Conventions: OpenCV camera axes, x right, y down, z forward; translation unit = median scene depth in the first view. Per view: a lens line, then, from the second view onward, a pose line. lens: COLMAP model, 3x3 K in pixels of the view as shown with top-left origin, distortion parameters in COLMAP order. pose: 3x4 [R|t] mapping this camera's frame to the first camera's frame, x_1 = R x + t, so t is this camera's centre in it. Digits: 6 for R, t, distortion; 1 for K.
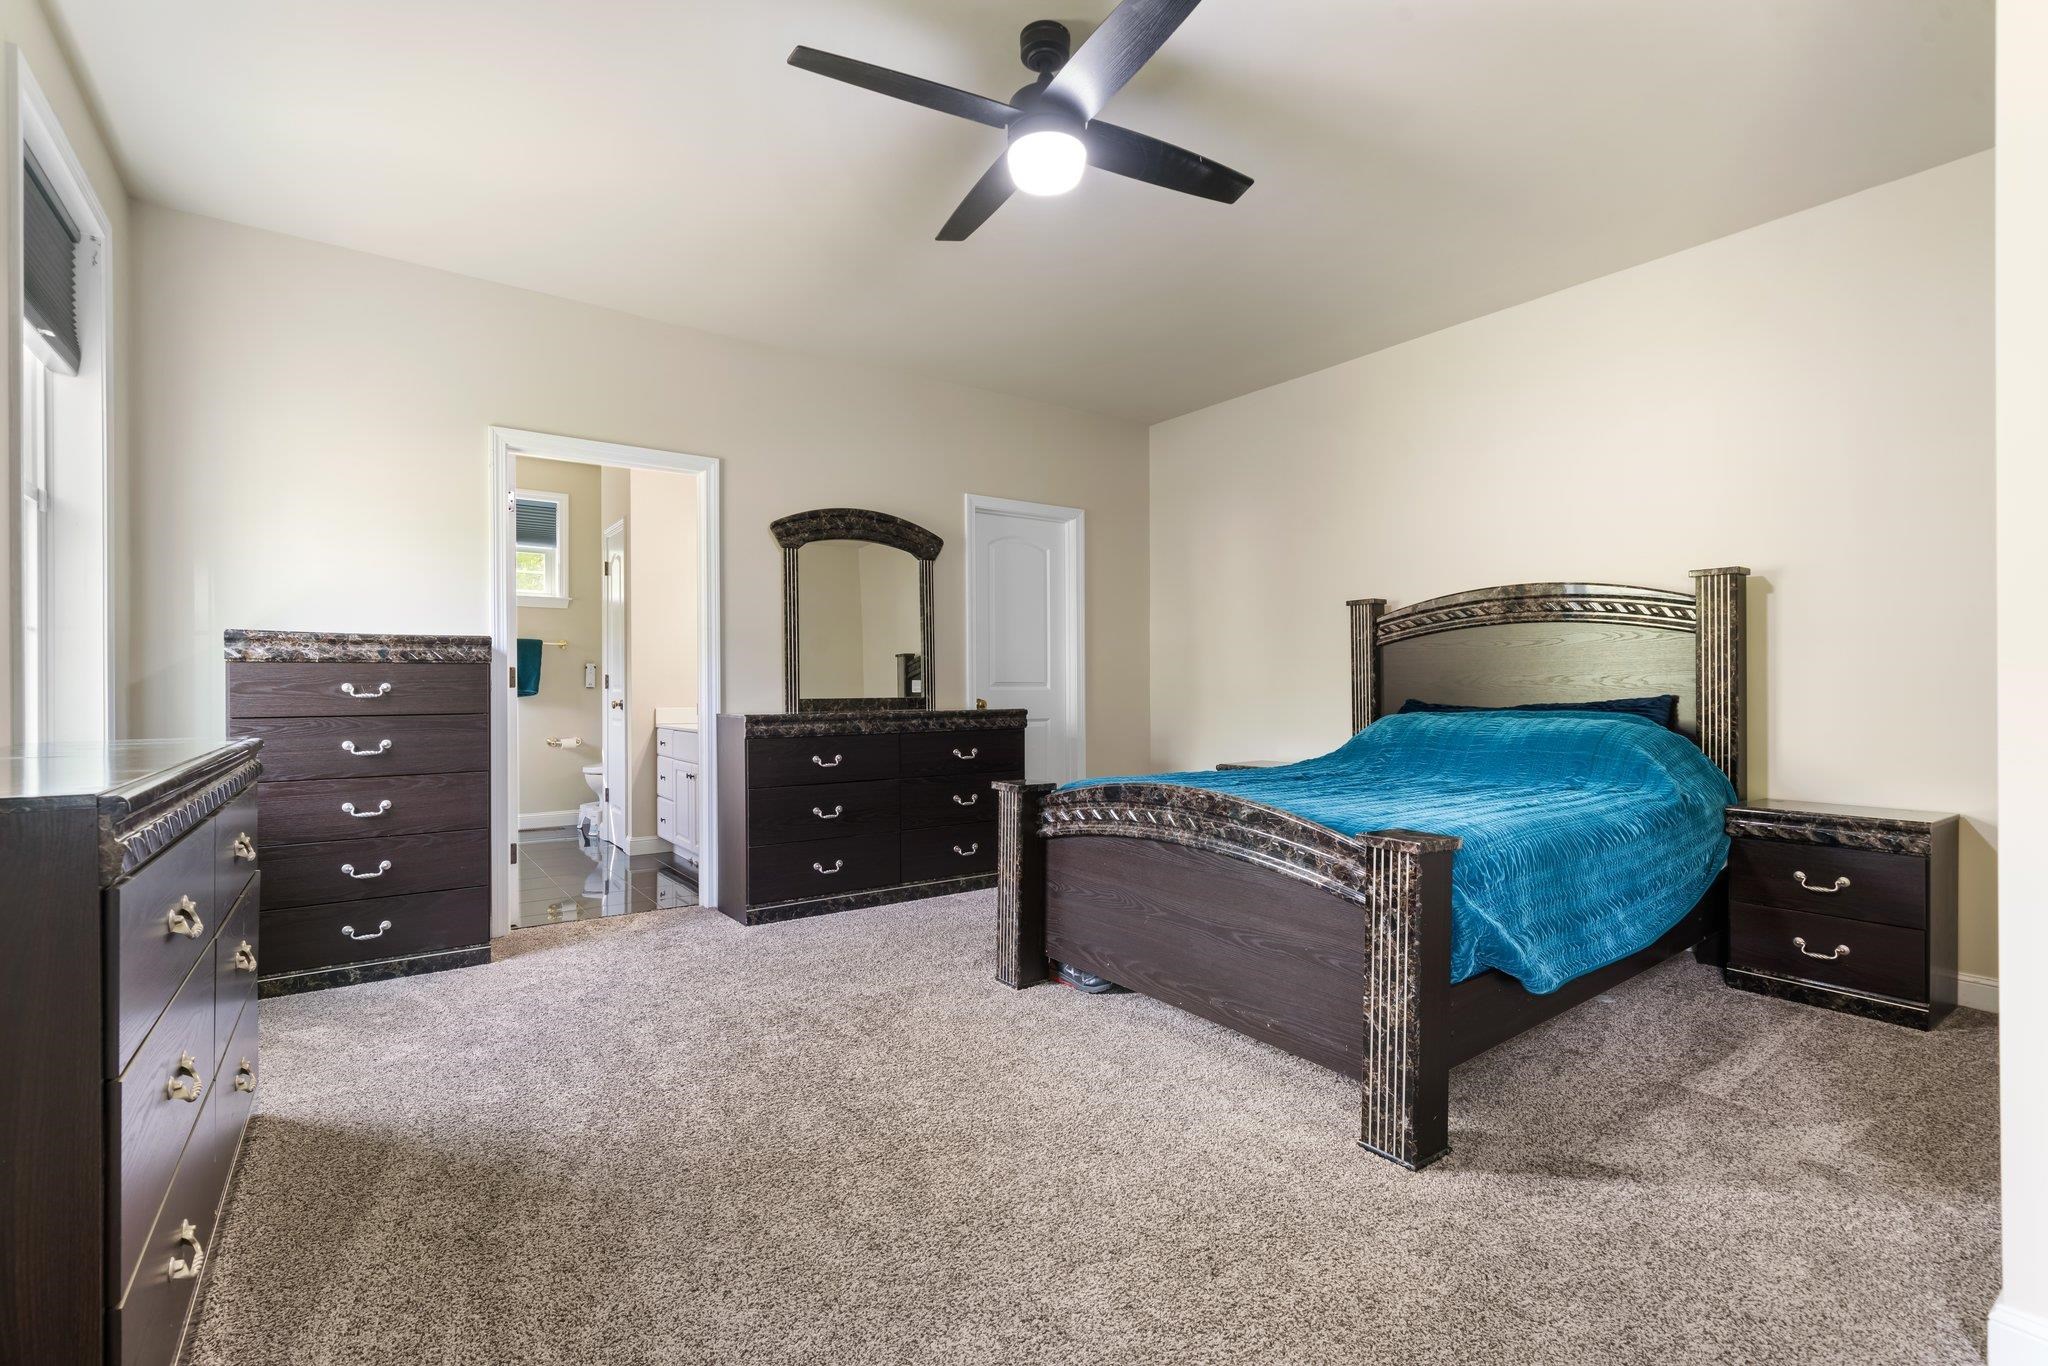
lens RADIAL K [[911.3, 0, 1024.0], [0, 911.3, 683.0], [0, 0, 1]] dist [0.000212, 0.000012]
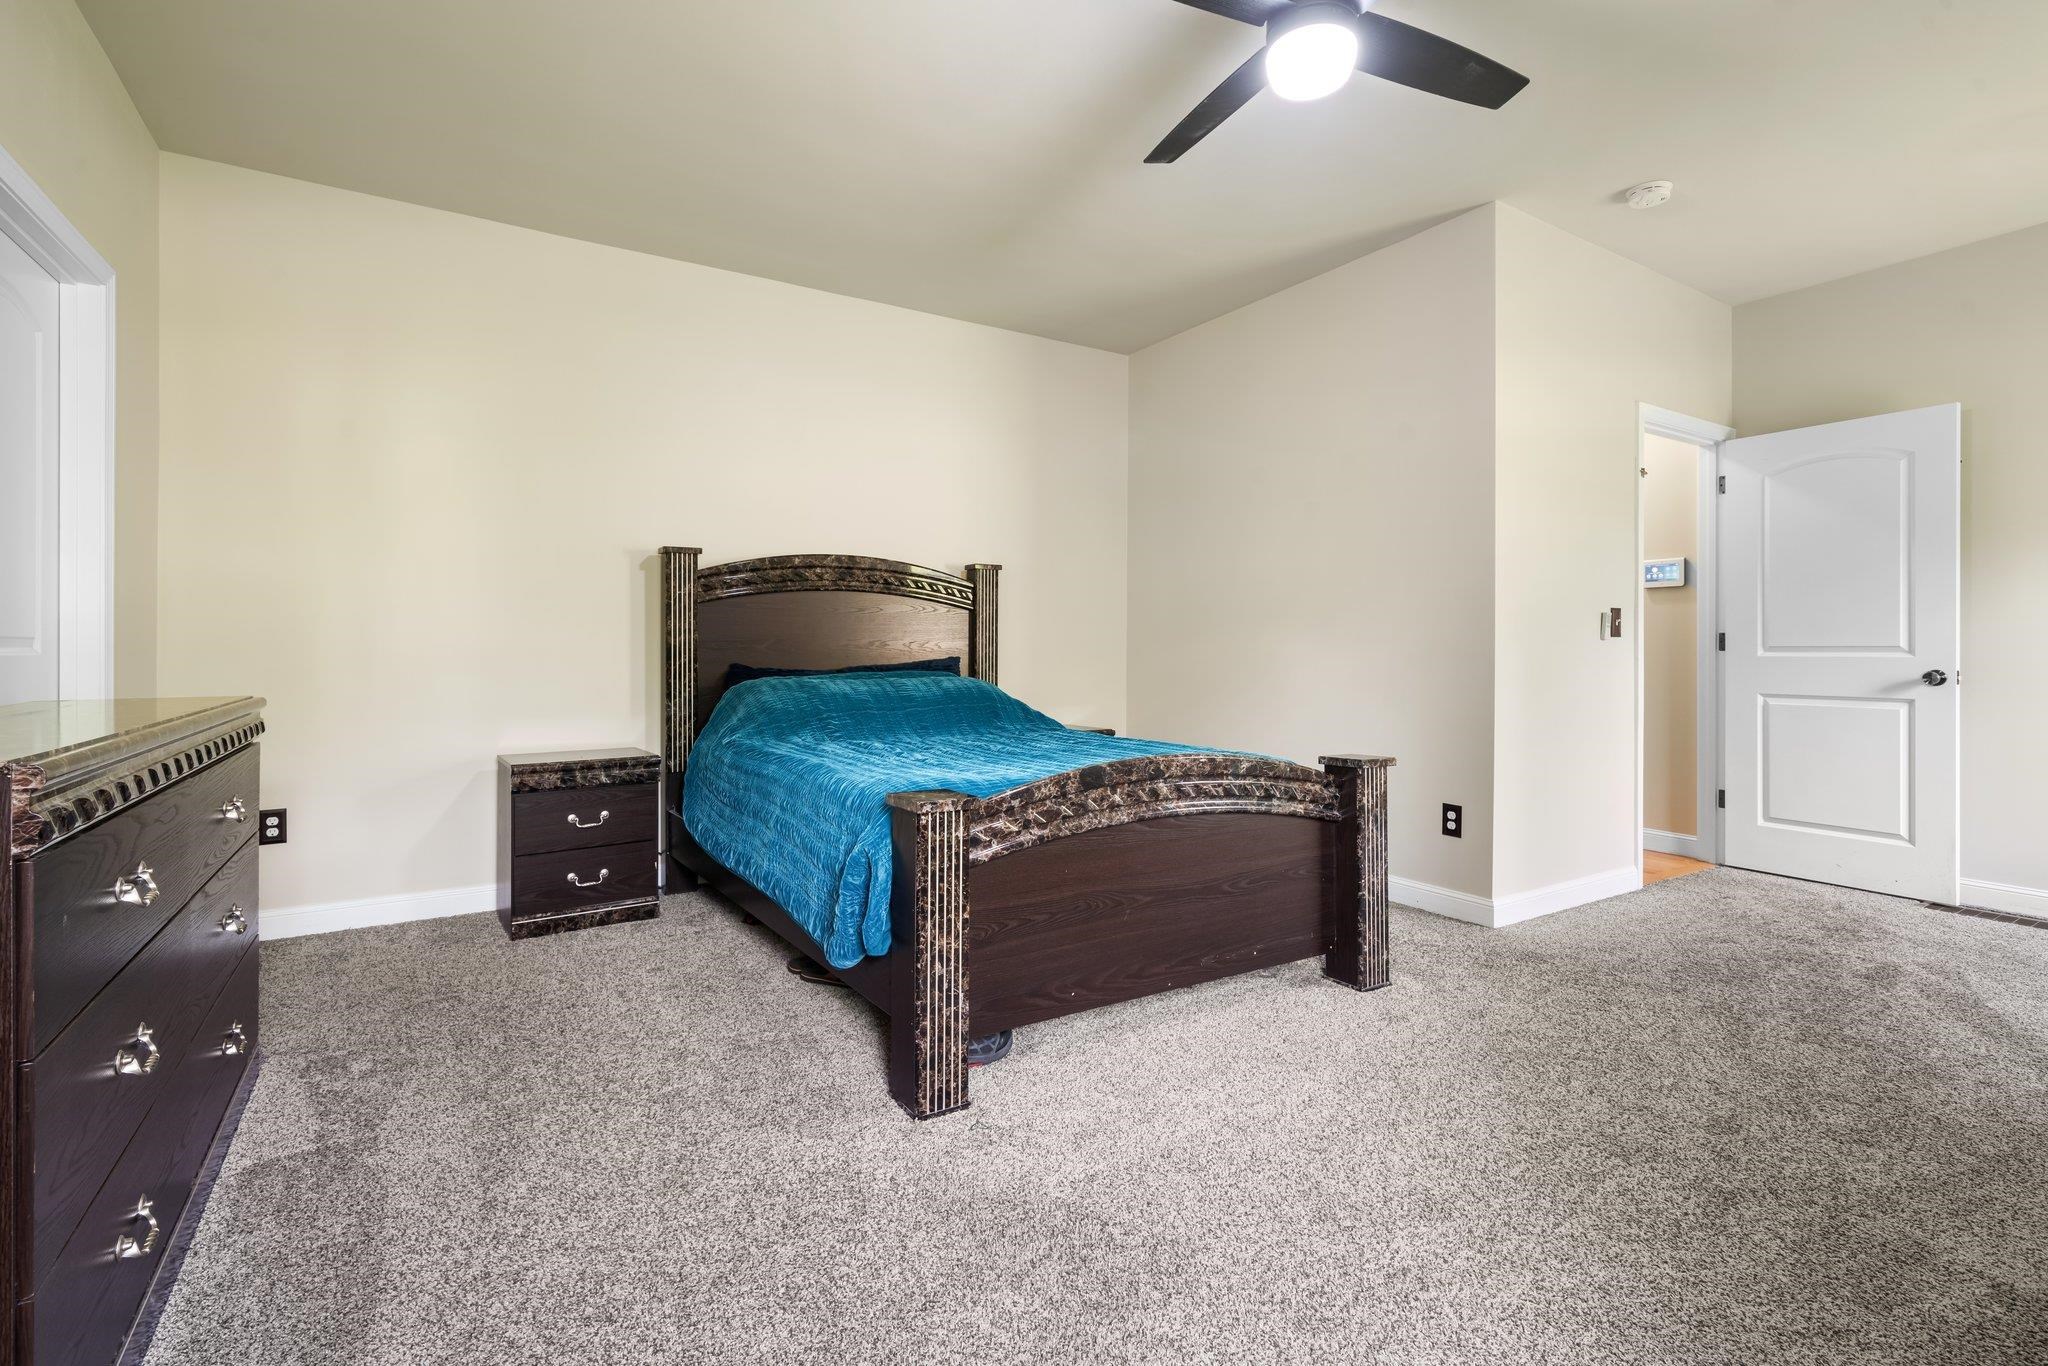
lens RADIAL K [[922.5, 0, 1016.4], [0, 922.5, 646.6], [0, 0, 1]] dist [0.000394, 0.000002]
pose [[0.096493, 0.005290, 0.995320, -0.693917], [-0.006145, 0.999970, -0.004719, 0.004937], [-0.995315, -0.005661, 0.096523, 0.923563]]
